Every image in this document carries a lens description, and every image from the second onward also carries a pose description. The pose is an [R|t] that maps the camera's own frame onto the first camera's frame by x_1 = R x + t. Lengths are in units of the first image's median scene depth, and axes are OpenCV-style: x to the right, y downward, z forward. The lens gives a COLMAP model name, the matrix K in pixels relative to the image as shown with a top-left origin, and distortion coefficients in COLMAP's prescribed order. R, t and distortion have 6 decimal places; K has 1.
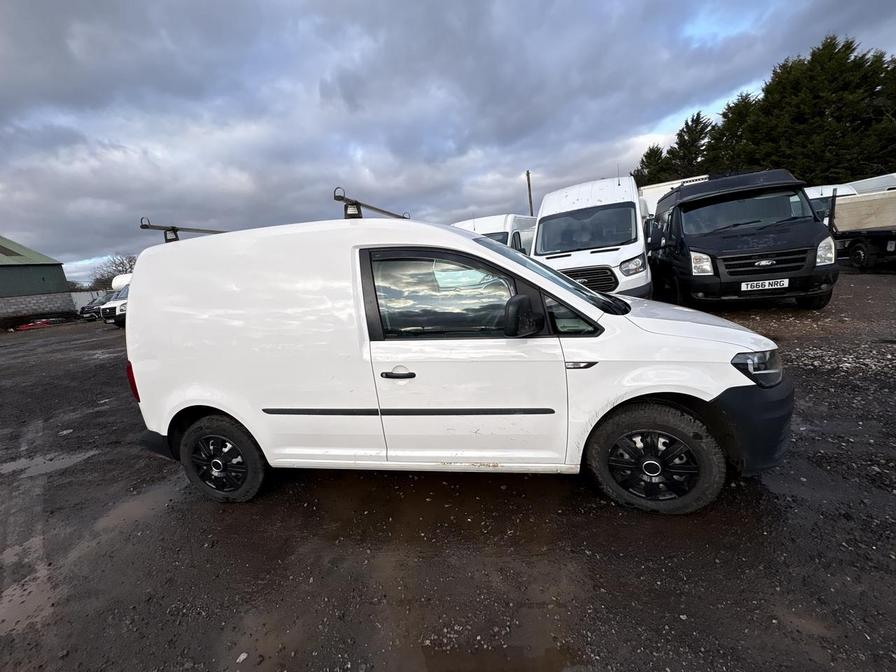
lens RADIAL K [[356.8, 0, 448.0], [0, 356.8, 336.0], [0, 0, 1]] dist [0.001643, -0.000085]
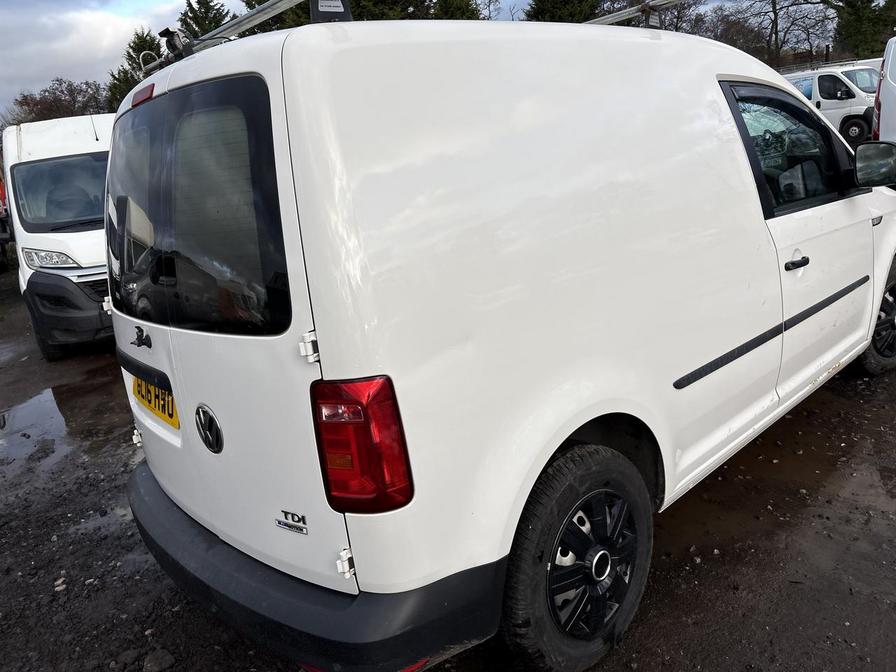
lens RADIAL K [[681.5, 0, 456.8], [0, 681.5, 331.0], [0, 0, 1]] dist [0.045569, -0.034239]
pose [[0.599075, -0.170279, 0.782377, -1.360522], [0.231850, 0.972155, 0.034053, 0.031760], [-0.766391, 0.160994, 0.621873, 0.593558]]
